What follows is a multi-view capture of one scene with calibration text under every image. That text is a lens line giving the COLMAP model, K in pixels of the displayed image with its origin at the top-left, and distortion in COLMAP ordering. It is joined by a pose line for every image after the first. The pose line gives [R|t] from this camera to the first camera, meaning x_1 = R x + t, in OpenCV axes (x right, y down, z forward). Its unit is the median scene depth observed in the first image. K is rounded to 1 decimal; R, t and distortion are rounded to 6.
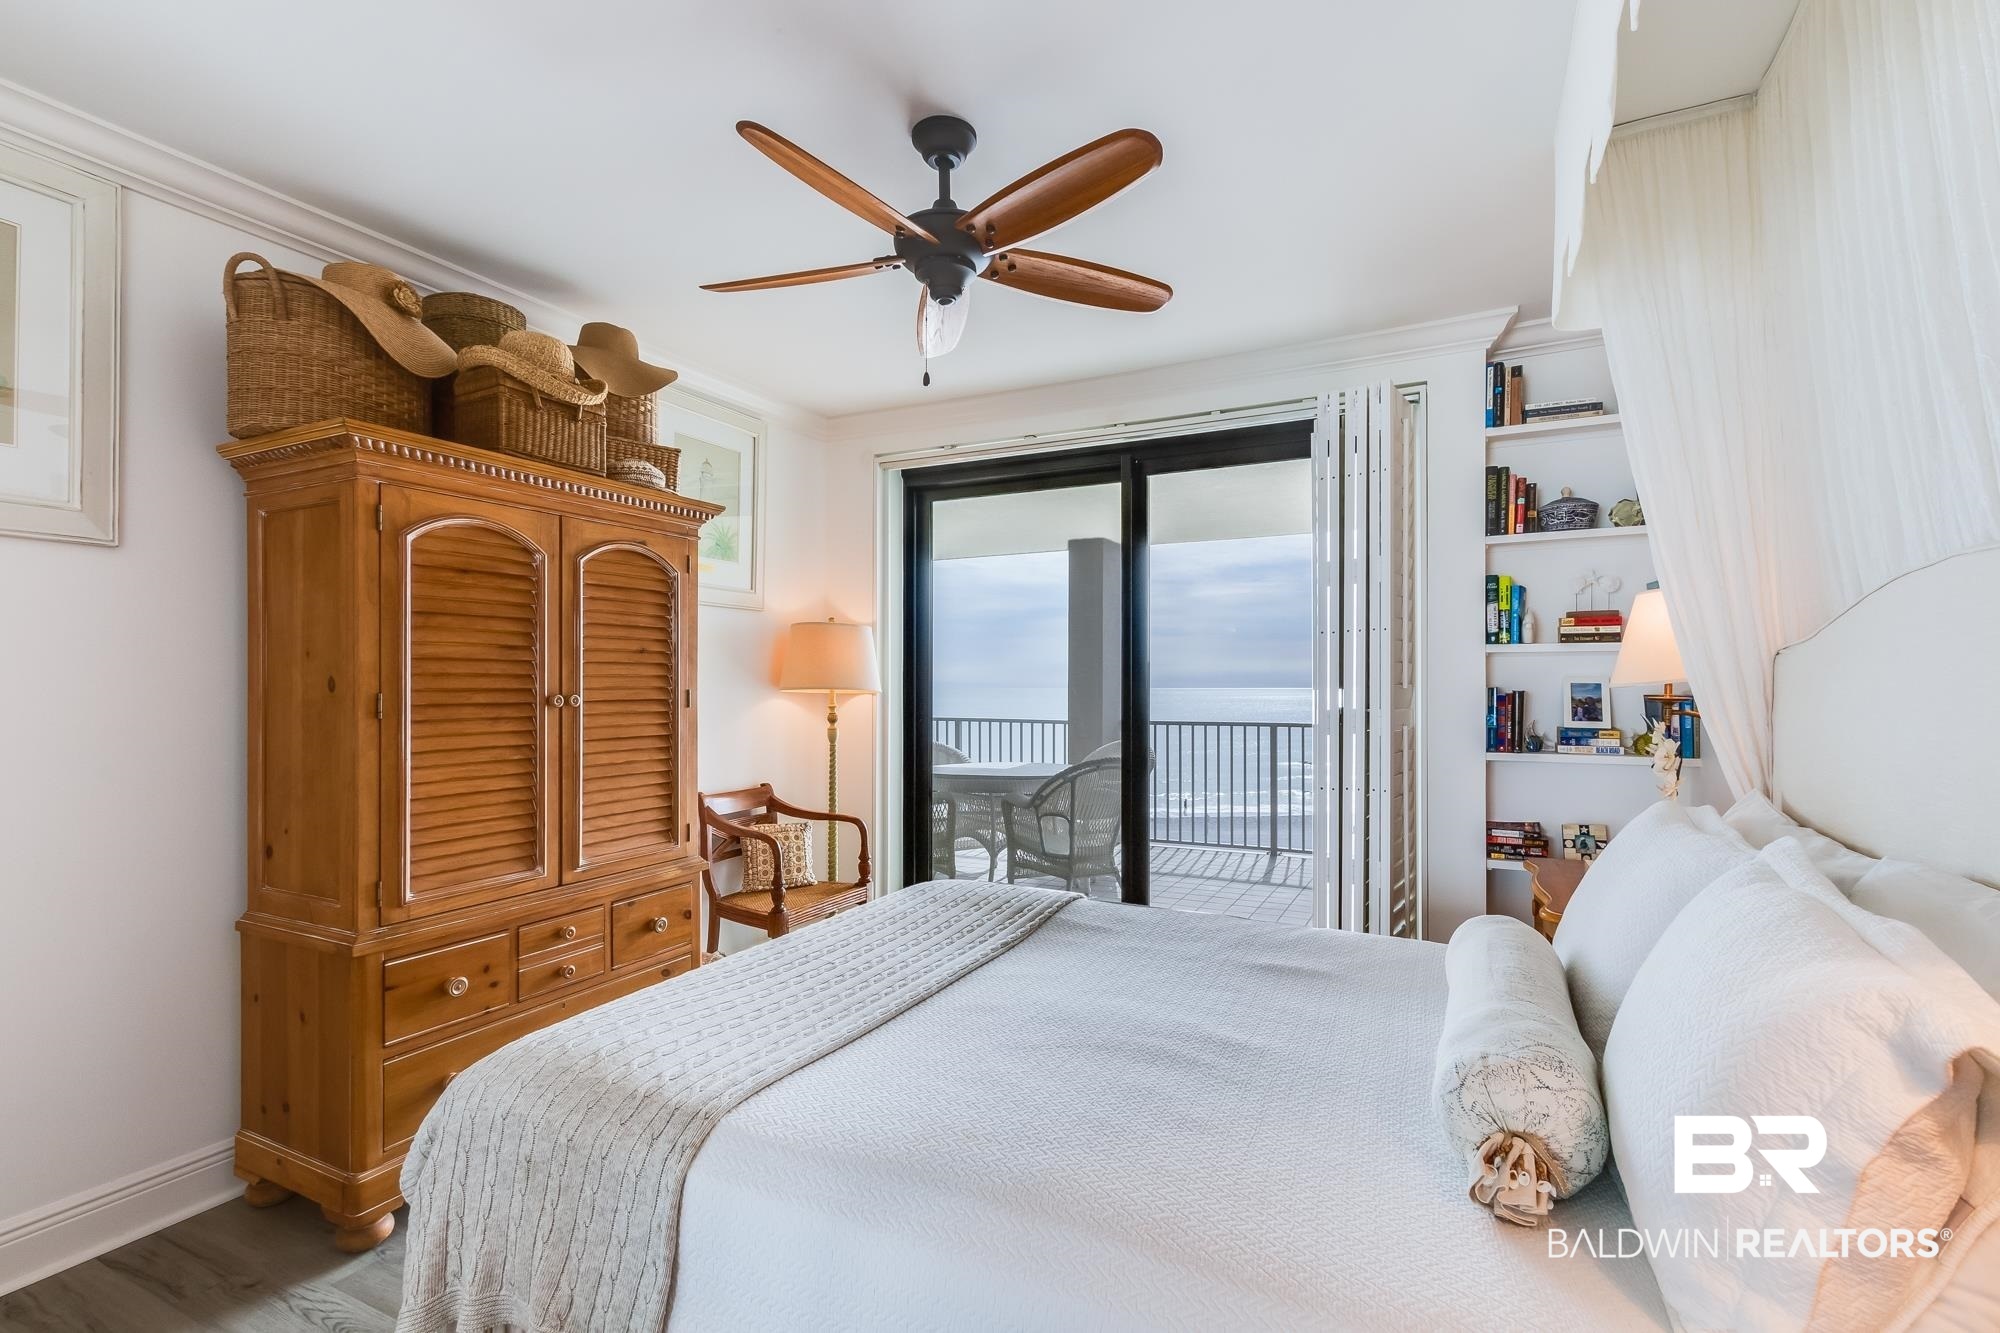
lens RADIAL K [[917.6, 0, 995.6], [0, 917.6, 666.4], [0, 0, 1]] dist [0.003710, -0.005494]
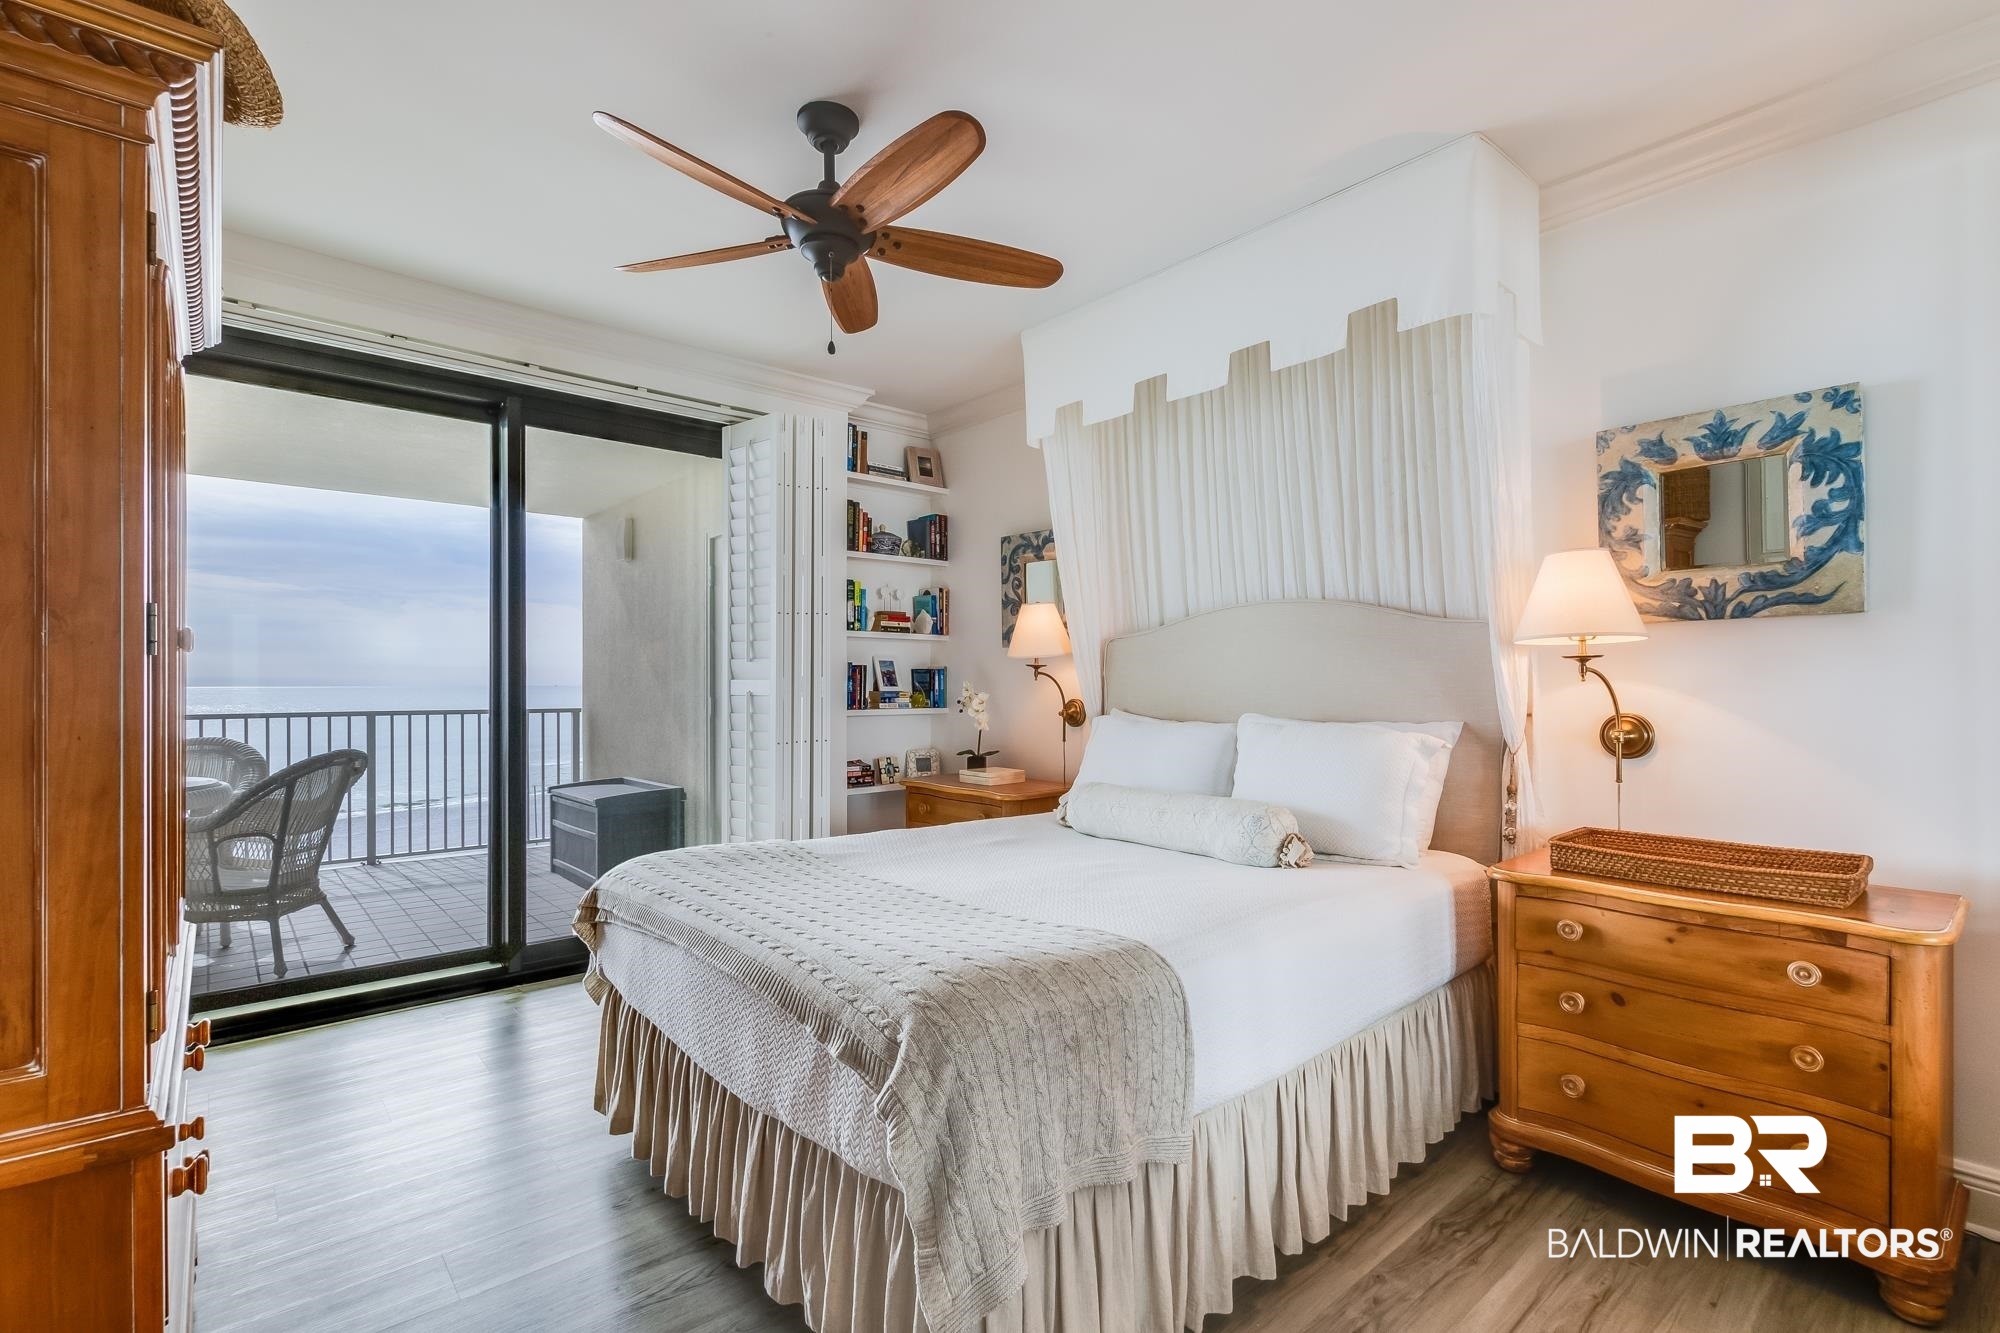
lens RADIAL K [[917.6, 0, 995.6], [0, 917.6, 666.4], [0, 0, 1]] dist [0.003710, -0.005494]
pose [[0.384169, 0.013601, 0.923162, -0.633464], [-0.017310, 0.999822, -0.007527, 0.035350], [-0.923100, -0.013088, 0.384336, 0.277705]]
